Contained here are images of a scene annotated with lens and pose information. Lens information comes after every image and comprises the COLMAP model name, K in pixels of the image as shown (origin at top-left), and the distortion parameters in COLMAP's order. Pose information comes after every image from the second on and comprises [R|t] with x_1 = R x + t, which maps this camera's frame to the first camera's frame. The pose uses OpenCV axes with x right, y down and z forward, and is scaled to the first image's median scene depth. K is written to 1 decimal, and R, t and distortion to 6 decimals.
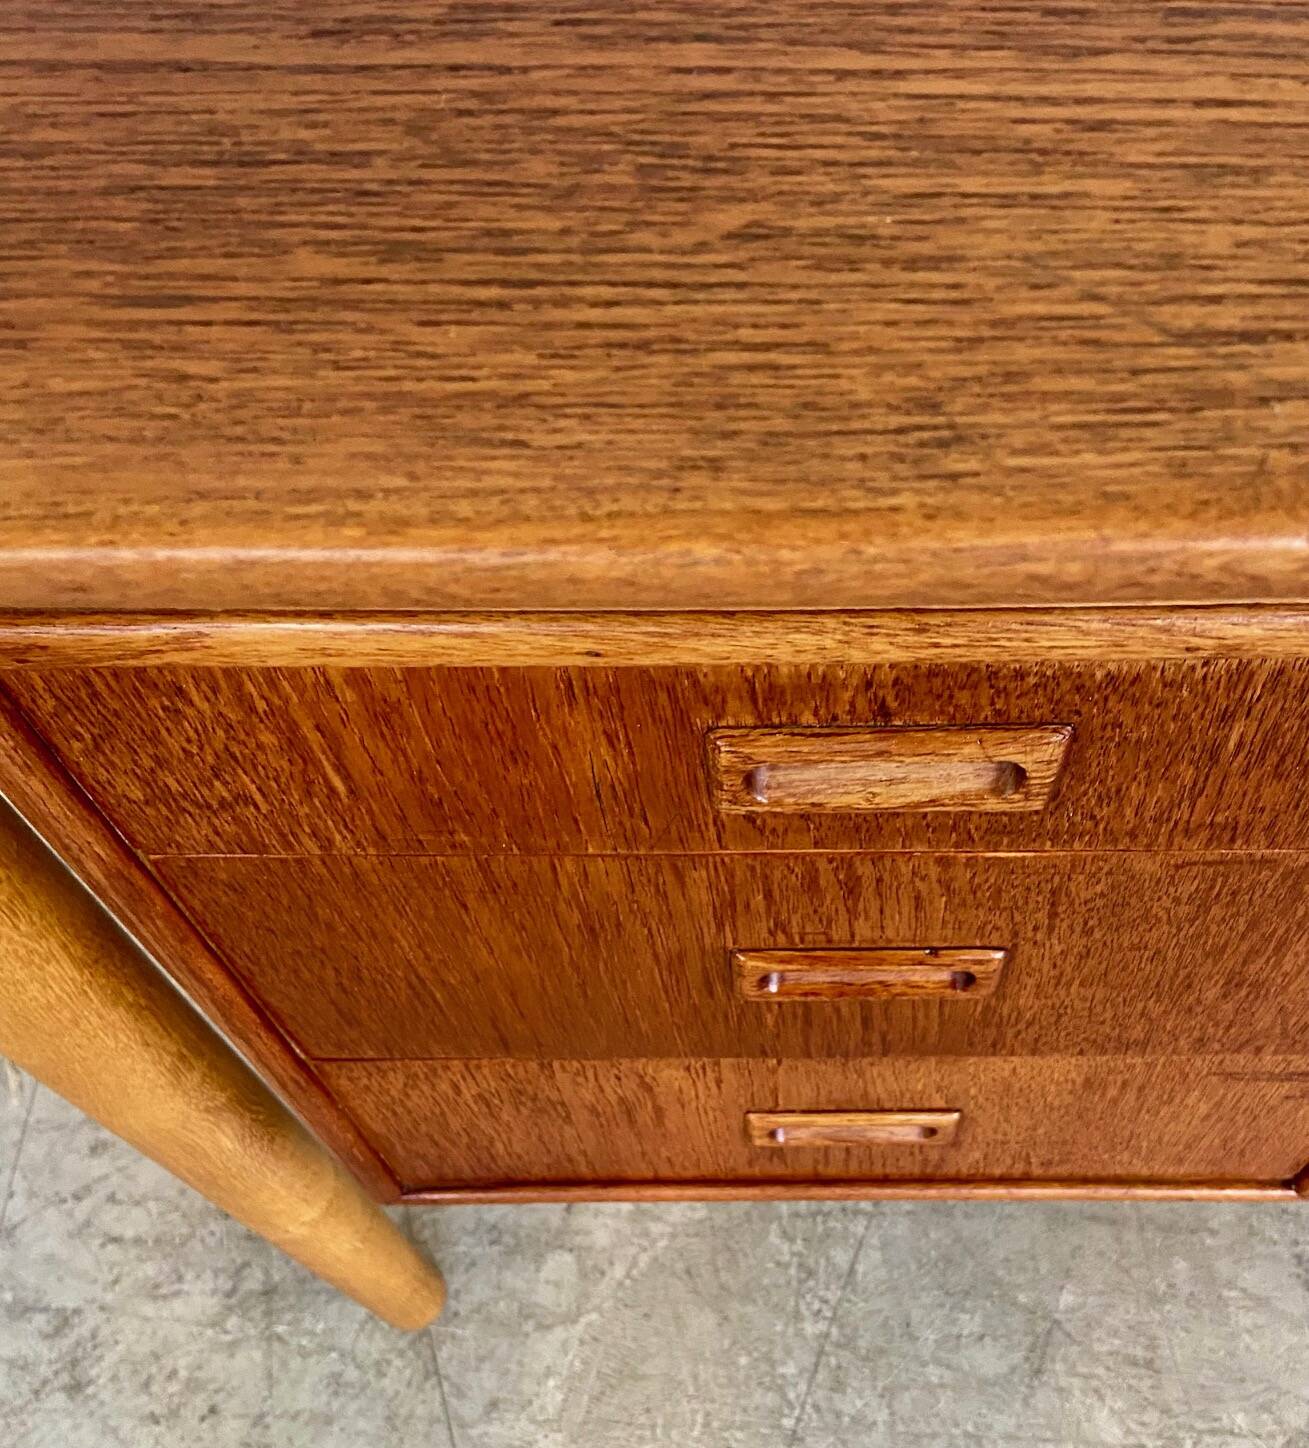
lens RADIAL K [[1520.6, 0, 749.7], [0, 1520.6, 996.5], [0, 0, 1]] dist [0.127493, -0.175094]
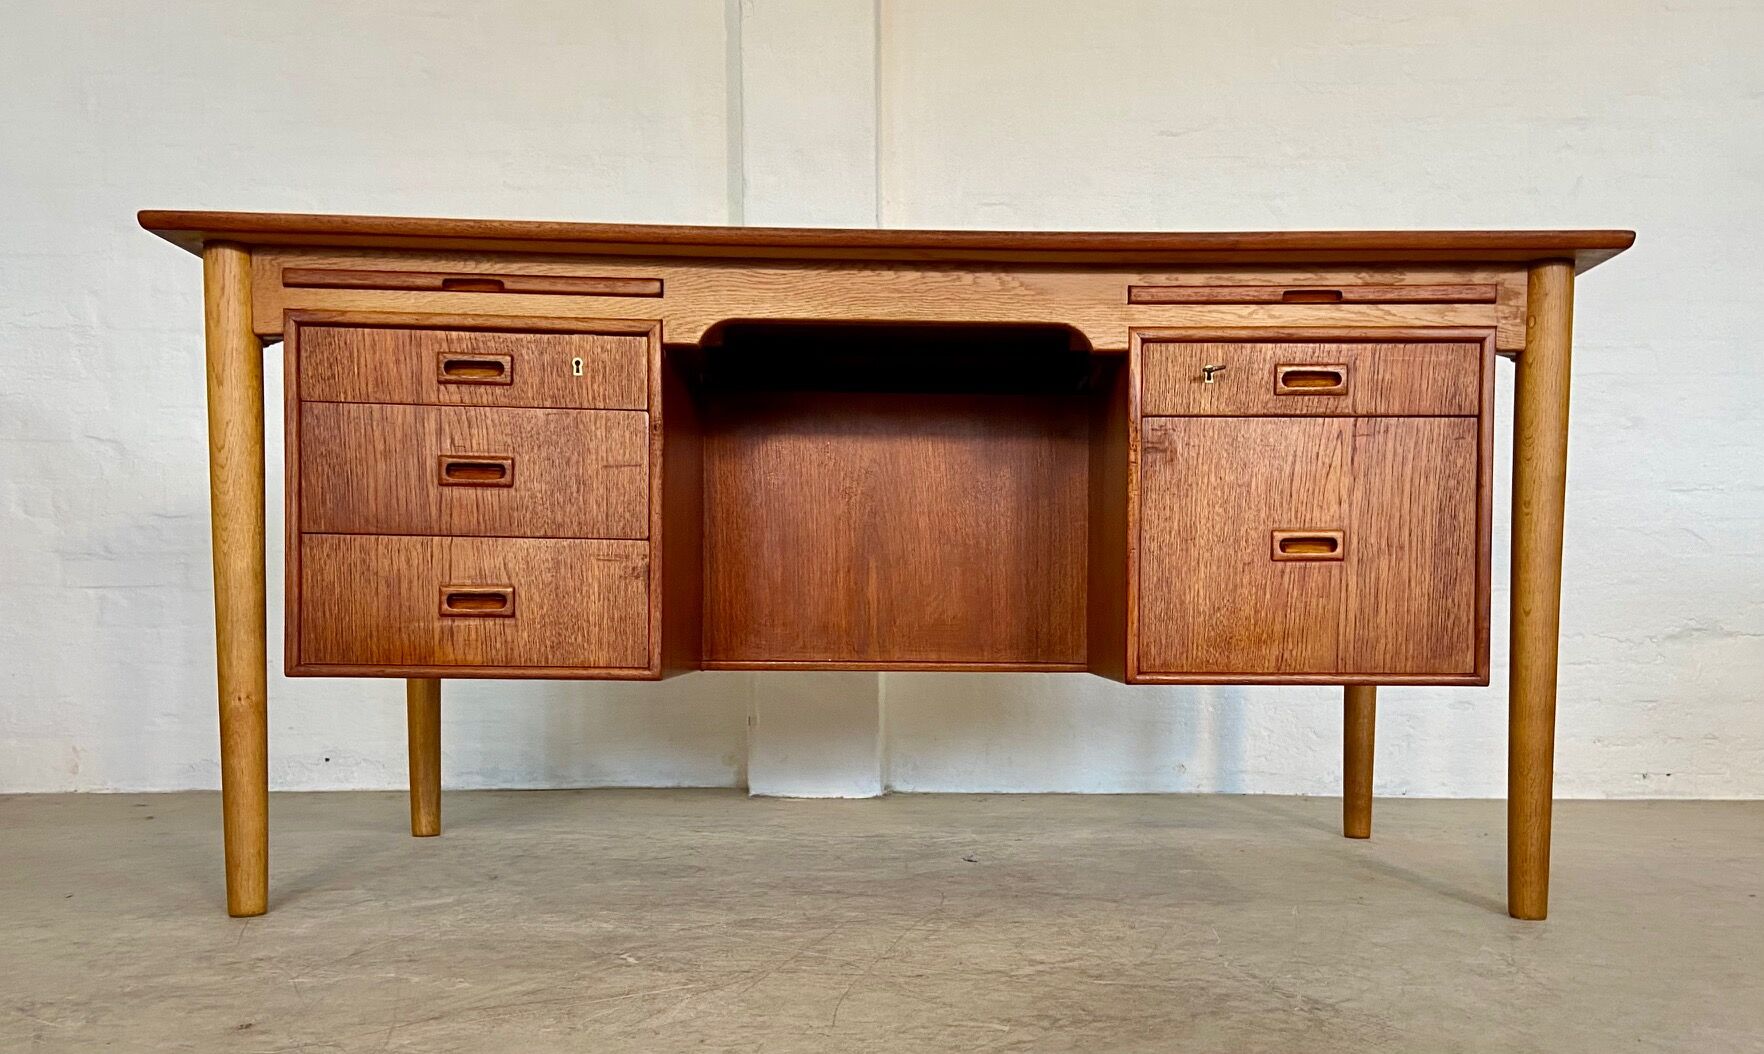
lens RADIAL K [[1516.2, 0, 937.5], [0, 1516.2, 641.6], [0, 0, 1]] dist [0.125852, -0.163435]
pose [[0.999119, 0.032630, 0.026400, 1.237800], [0.010594, 0.412577, -0.910861, 3.965320], [-0.040613, 0.910338, 0.411867, -0.224446]]
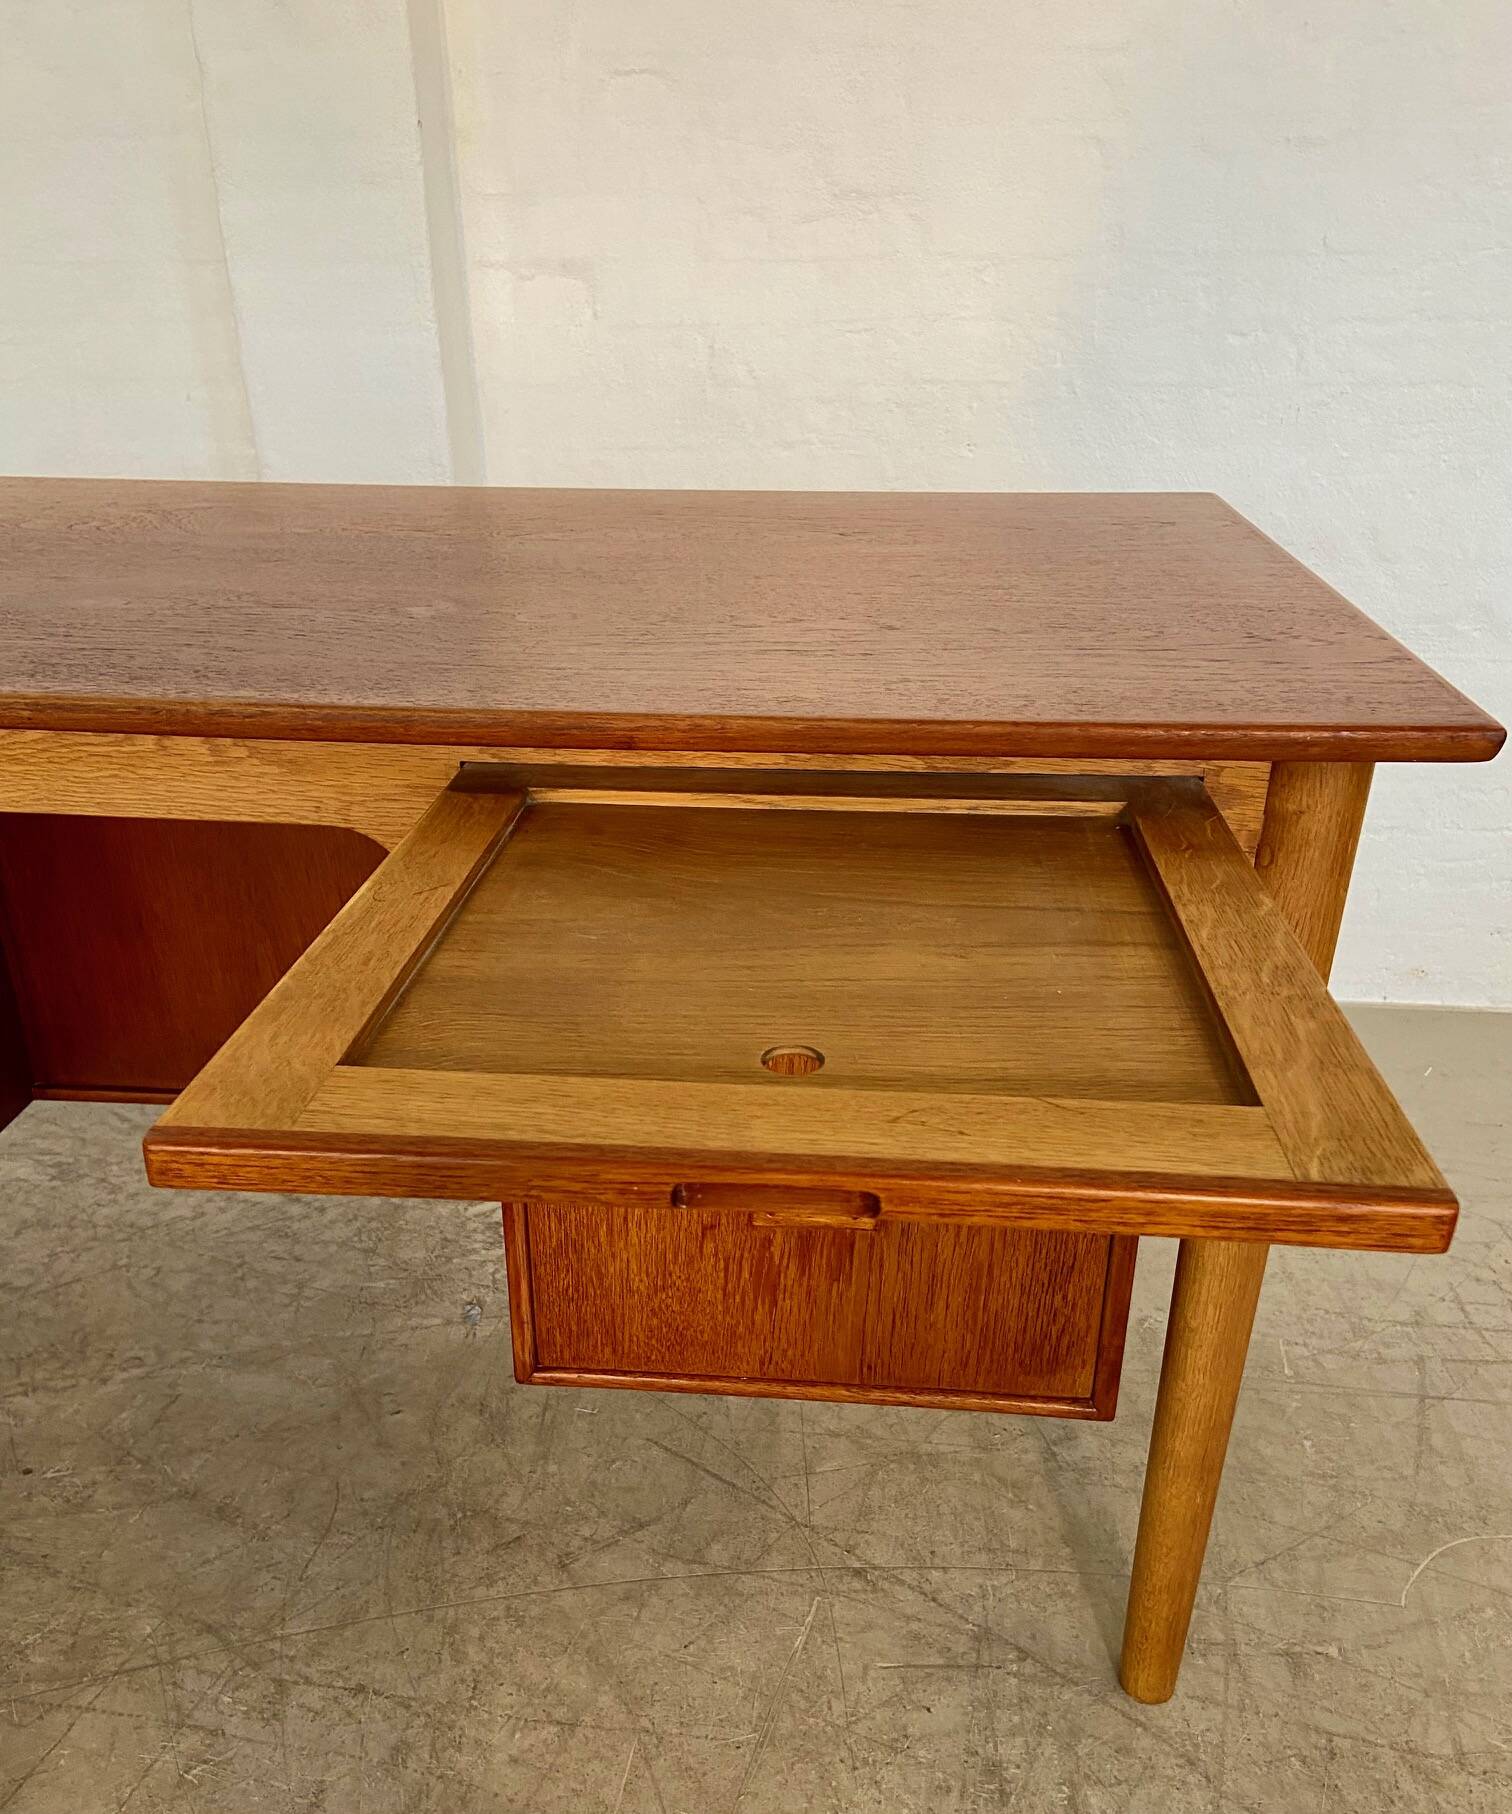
lens RADIAL K [[1514.5, 0, 742.7], [0, 1514.5, 1007.2], [0, 0, 1]] dist [0.136291, -0.186590]
pose [[0.995670, 0.063027, -0.068325, 2.392163], [-0.092134, 0.766654, -0.635415, 1.322384], [0.012334, 0.638959, 0.769142, -0.810175]]
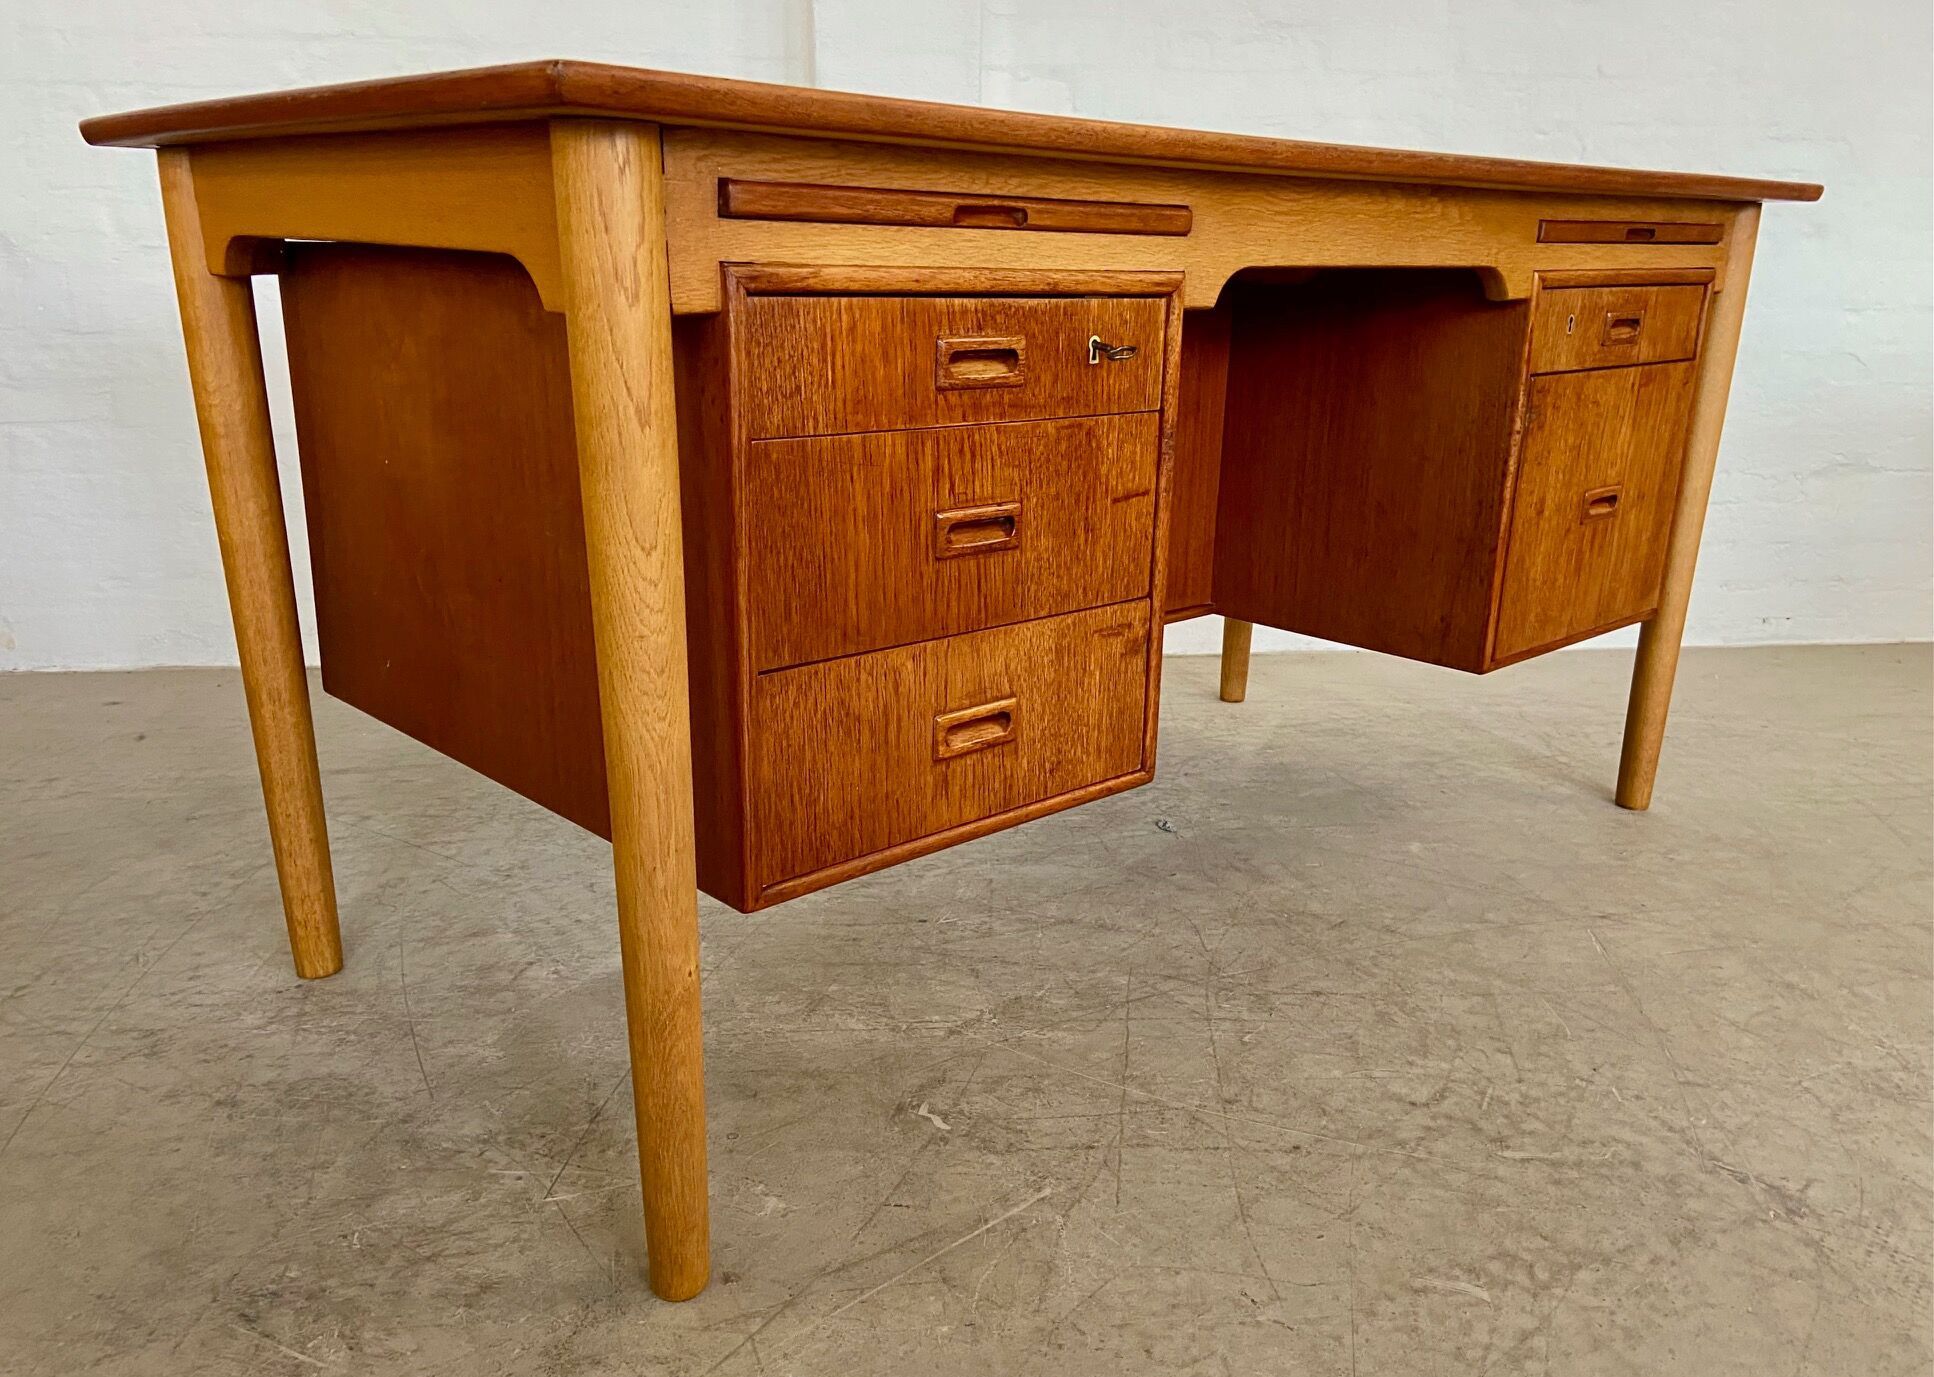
lens RADIAL K [[1521.1, 0, 967.2], [0, 1521.1, 714.2], [0, 0, 1]] dist [0.083963, -0.001214]
pose [[0.728050, -0.161204, 0.666300, -1.693523], [0.612737, 0.588872, -0.527051, 1.509417], [-0.307403, 0.791987, 0.527504, 0.010631]]
